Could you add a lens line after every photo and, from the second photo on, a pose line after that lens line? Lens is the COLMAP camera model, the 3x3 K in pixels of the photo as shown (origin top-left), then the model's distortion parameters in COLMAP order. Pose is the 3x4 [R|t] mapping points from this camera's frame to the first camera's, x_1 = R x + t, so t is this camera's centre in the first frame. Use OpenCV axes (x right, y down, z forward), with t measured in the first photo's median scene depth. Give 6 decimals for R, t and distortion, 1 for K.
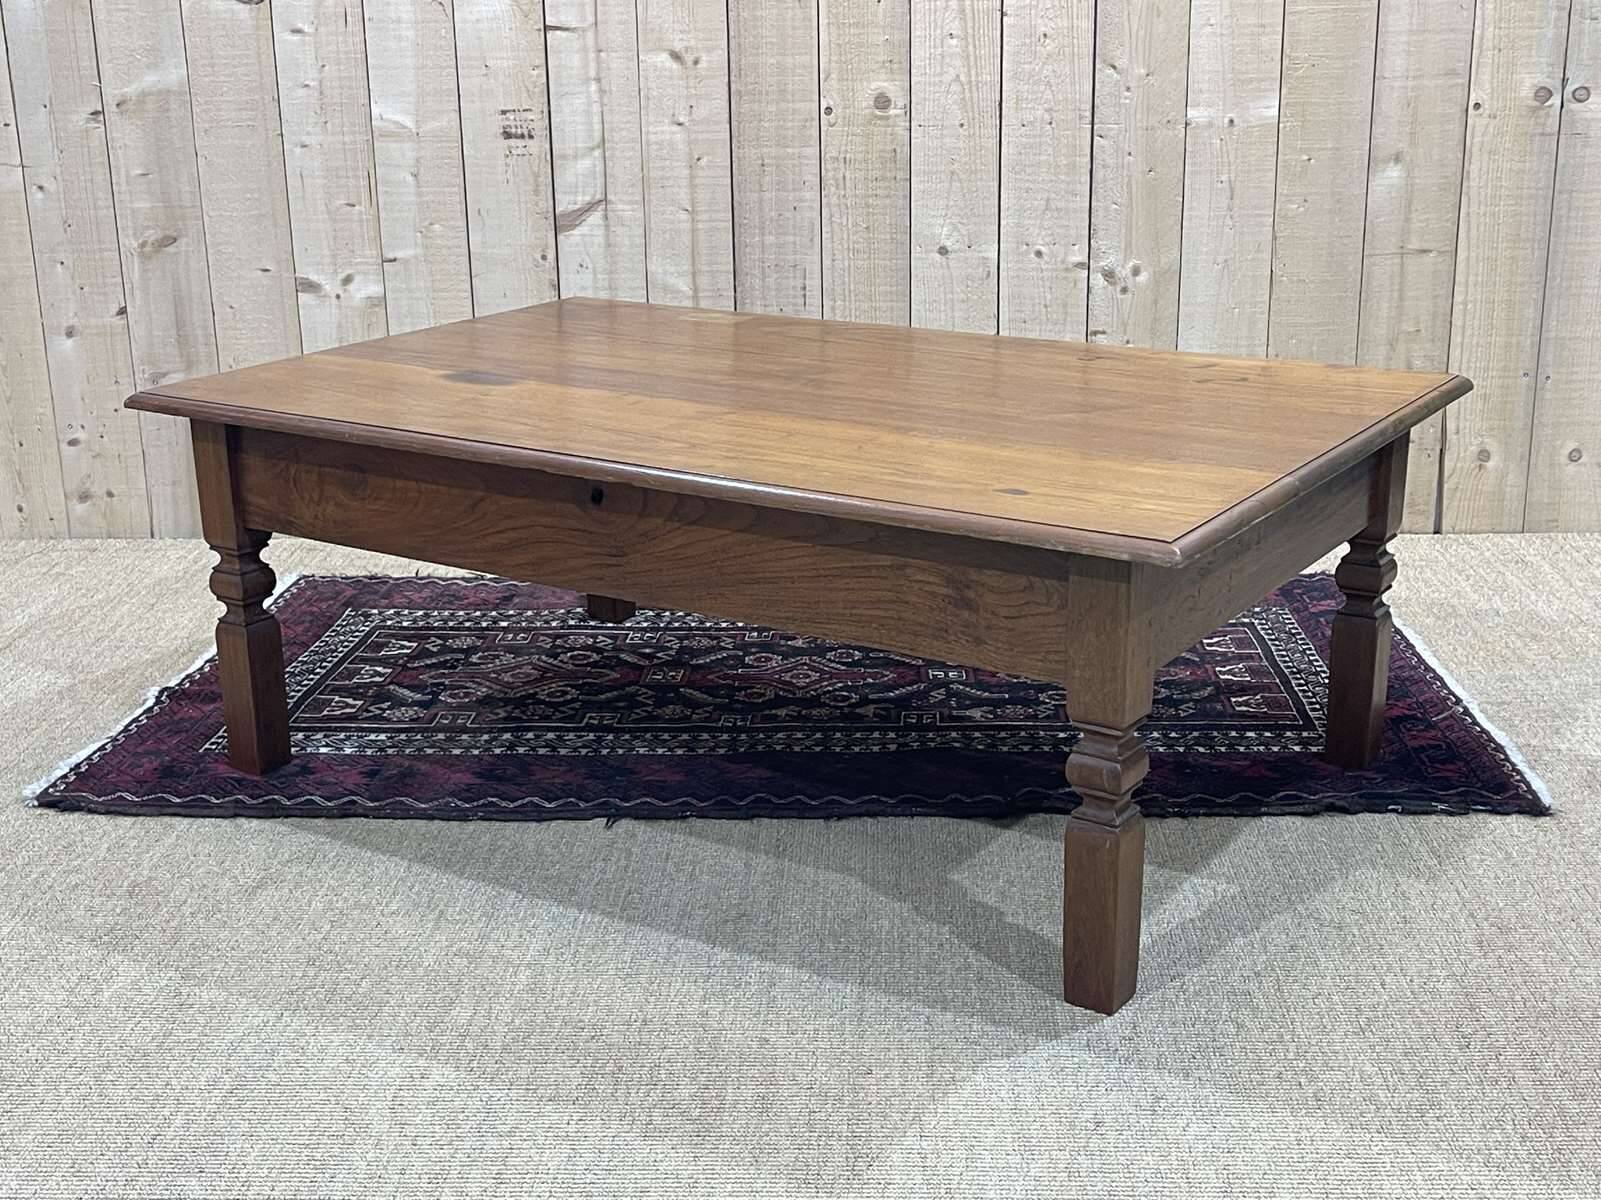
lens RADIAL K [[2101.0, 0, 797.5], [0, 2101.0, 599.7], [0, 0, 1]] dist [0.165976, -0.642749]
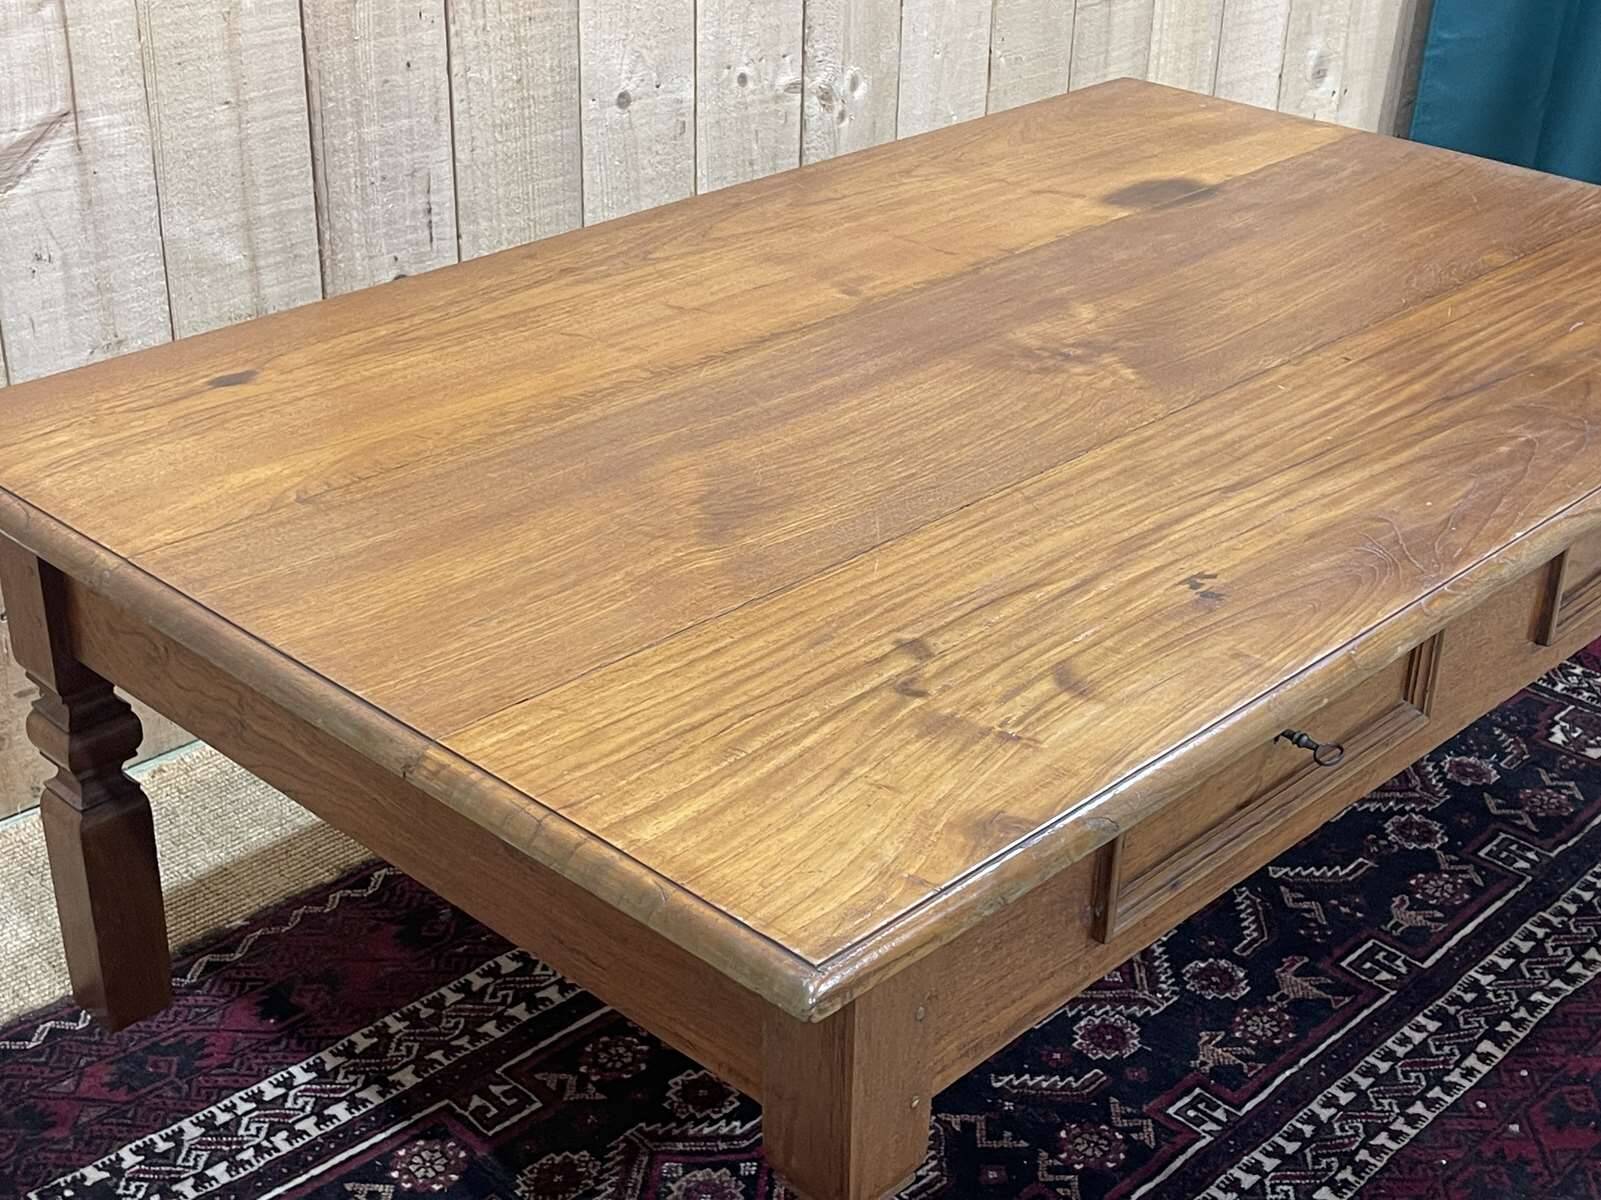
lens RADIAL K [[2260.0, 0, 802.5], [0, 2260.0, 621.0], [0, 0, 1]] dist [0.147618, -0.573675]
pose [[0.664369, -0.321345, 0.674797, -0.369116], [0.184551, 0.945429, 0.268524, -0.194239], [-0.724262, -0.053865, 0.687418, 0.553027]]
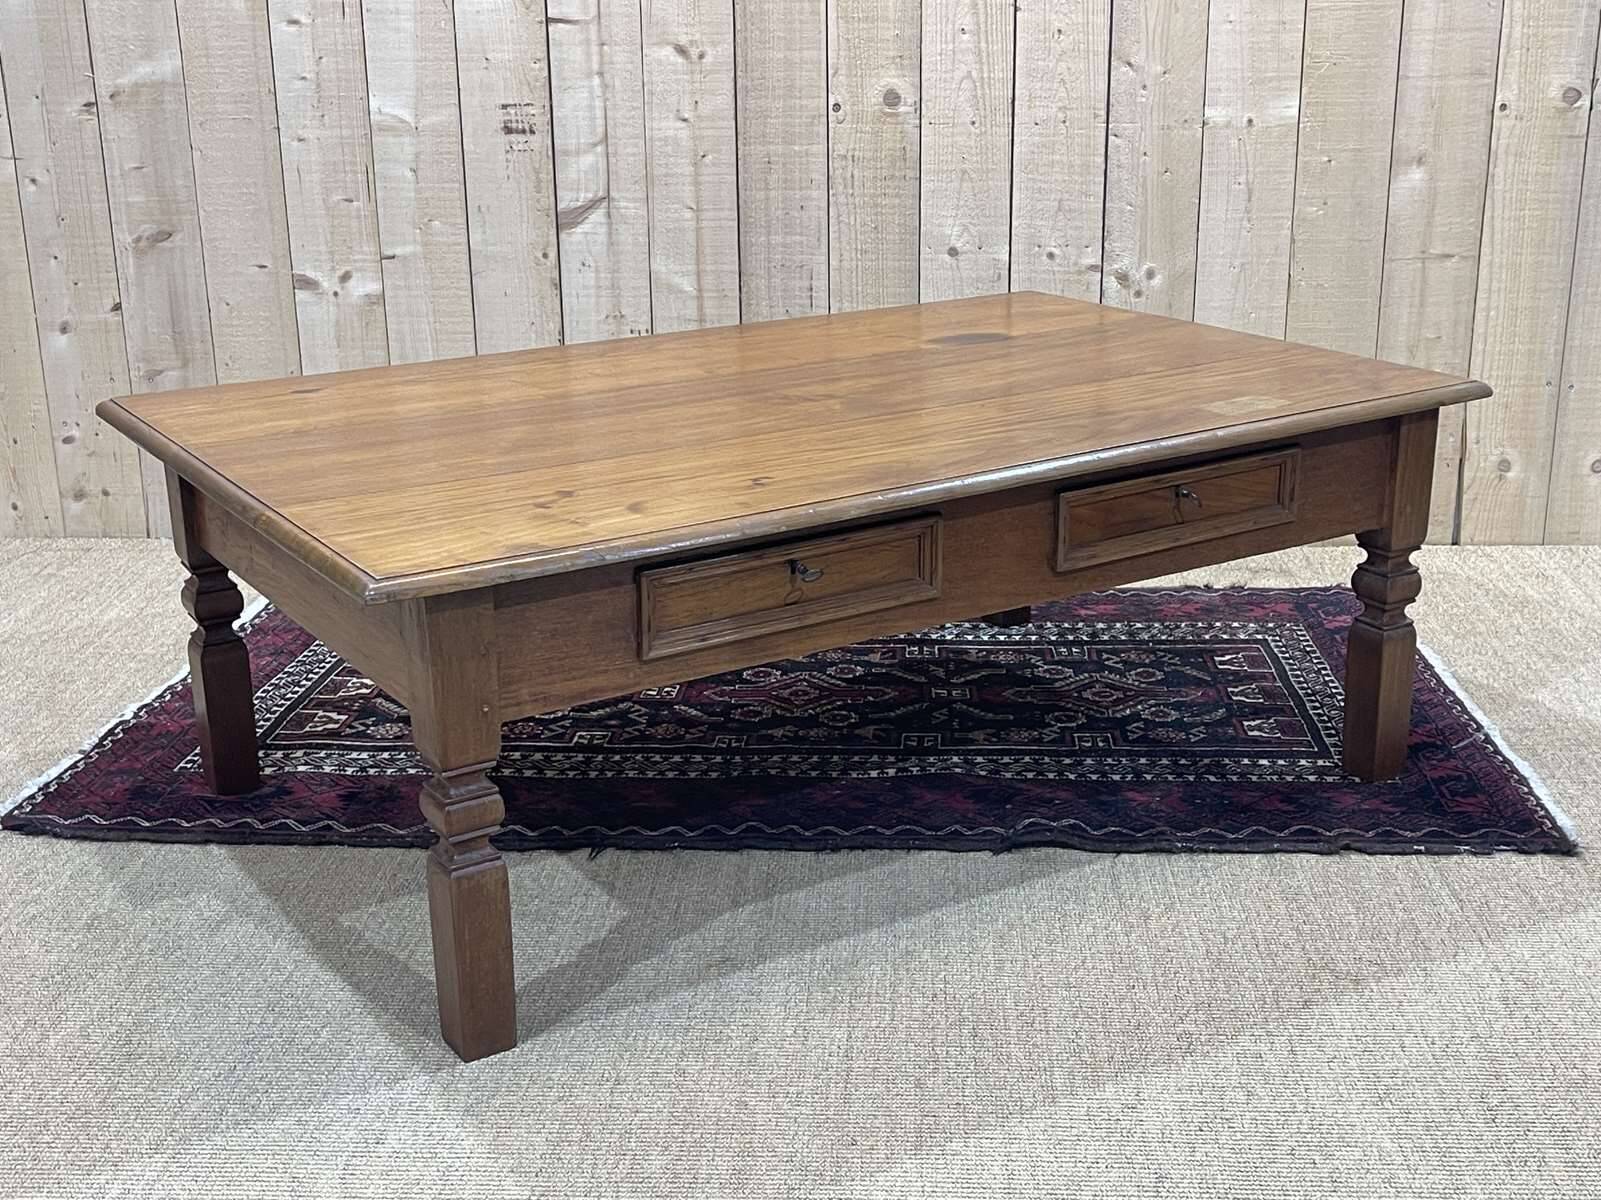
lens RADIAL K [[2024.3, 0, 809.7], [0, 2024.3, 607.8], [0, 0, 1]] dist [0.155433, -0.539292]
pose [[0.999945, 0.008289, -0.006453, 0.010300], [-0.008184, 0.999836, 0.016128, -0.015645], [0.006586, -0.016075, 0.999849, 0.056709]]
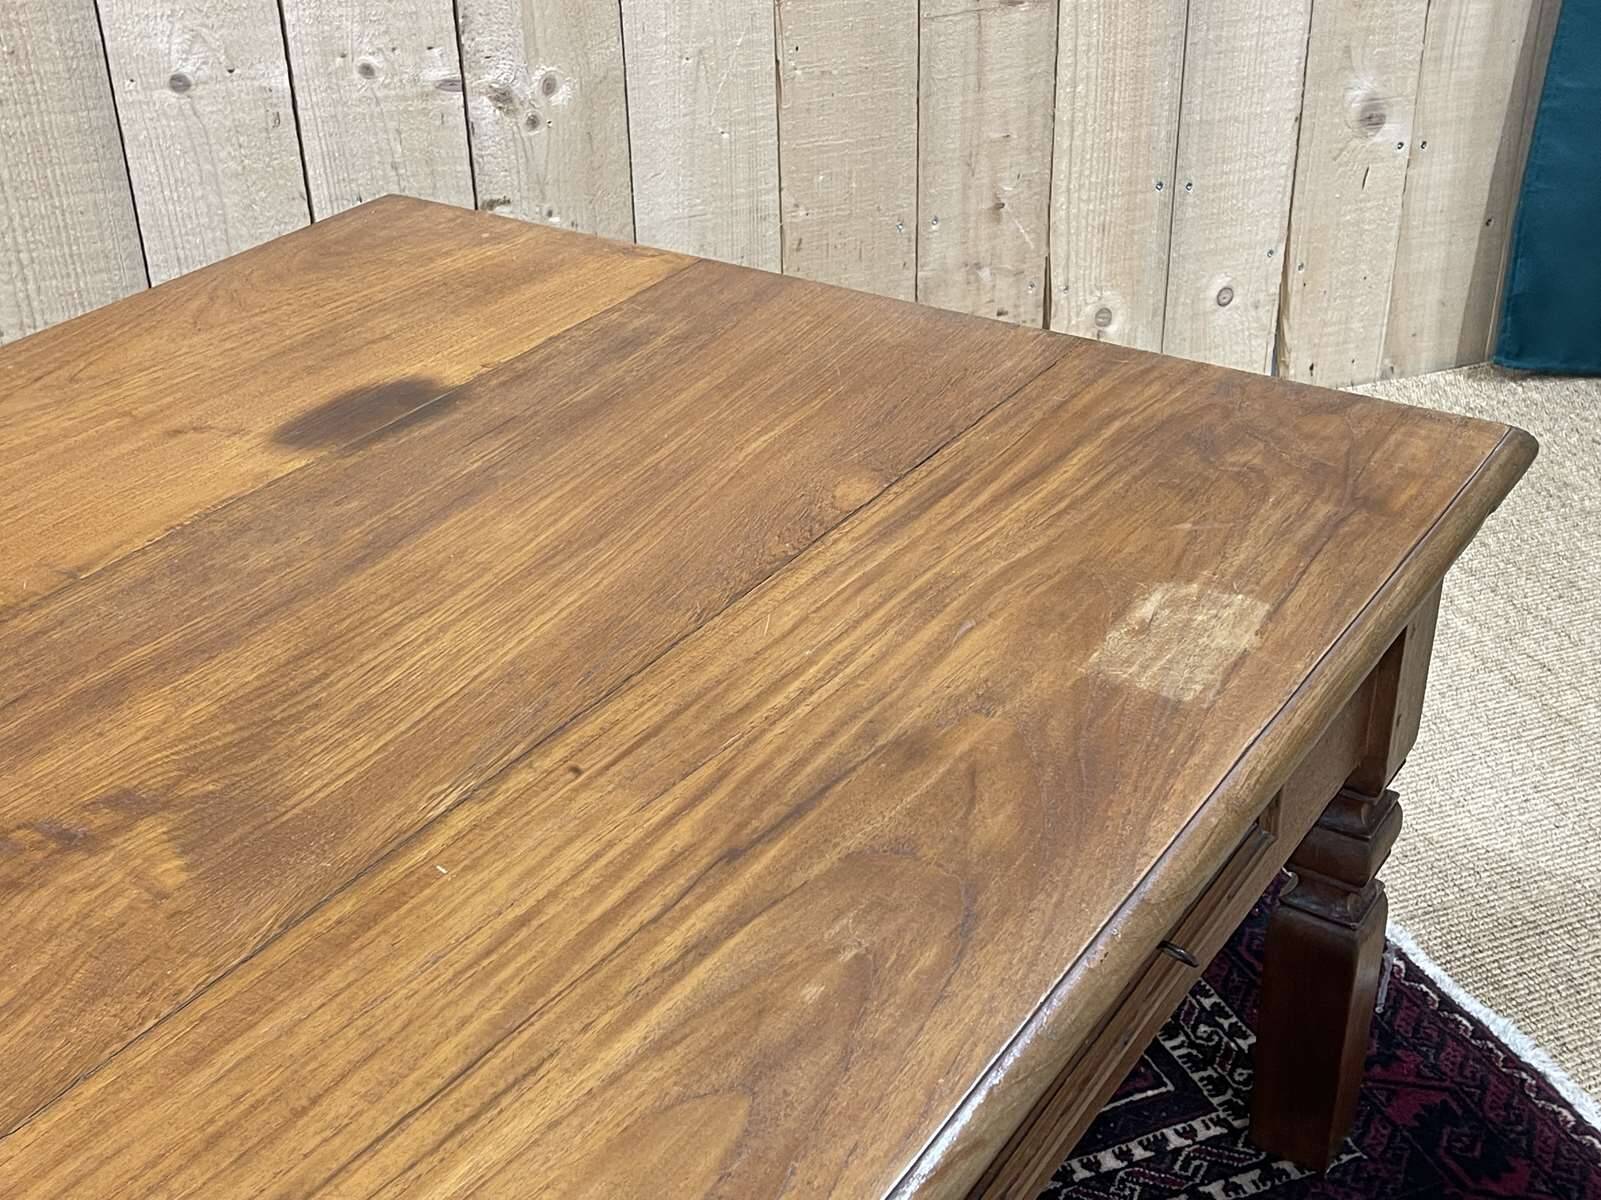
lens RADIAL K [[2039.0, 0, 814.6], [0, 2039.0, 630.0], [0, 0, 1]] dist [0.034339, -0.048375]
pose [[0.908916, -0.207537, 0.361663, 0.002286], [0.123047, 0.962211, 0.242920, -0.143991], [-0.398411, -0.176293, 0.900105, 0.486840]]
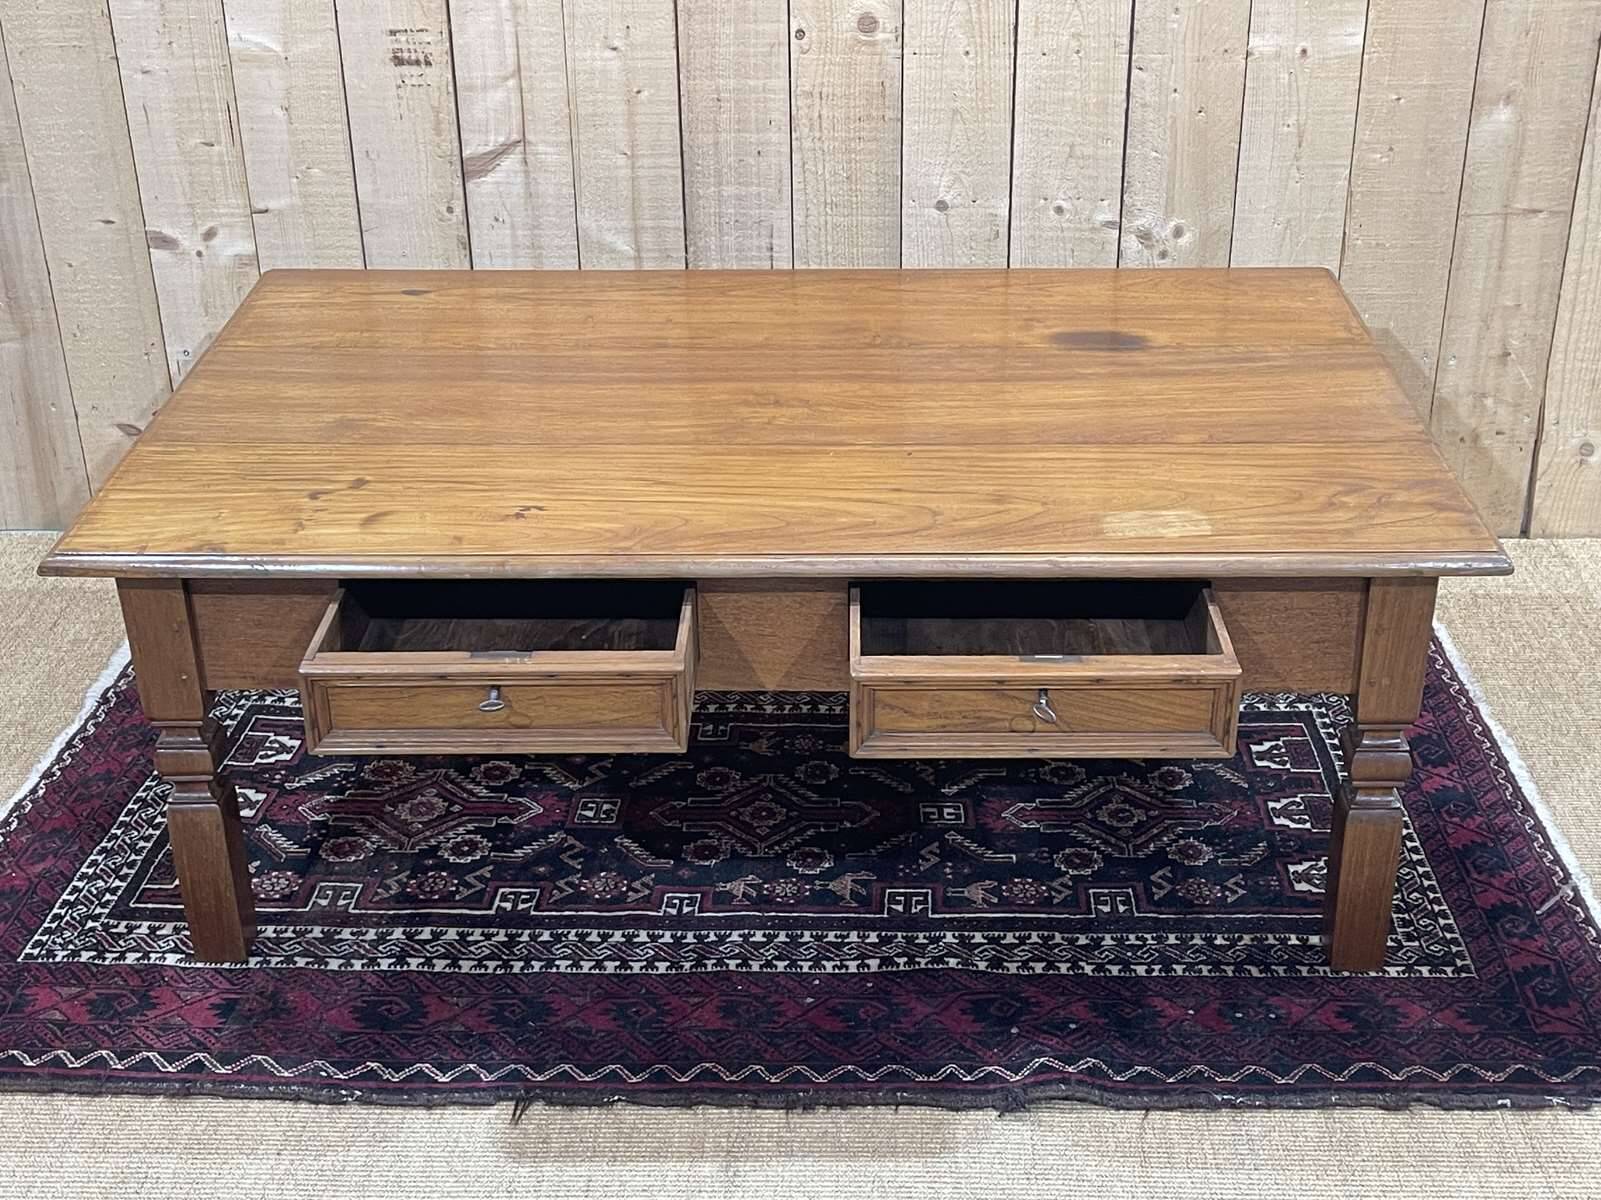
lens RADIAL K [[2115.6, 0, 805.5], [0, 2115.6, 610.1], [0, 0, 1]] dist [0.122780, -0.382583]
pose [[0.999964, -0.001619, 0.008318, 0.009767], [0.000092, 0.983589, 0.180423, -0.164782], [-0.008473, -0.180415, 0.983554, 0.173942]]
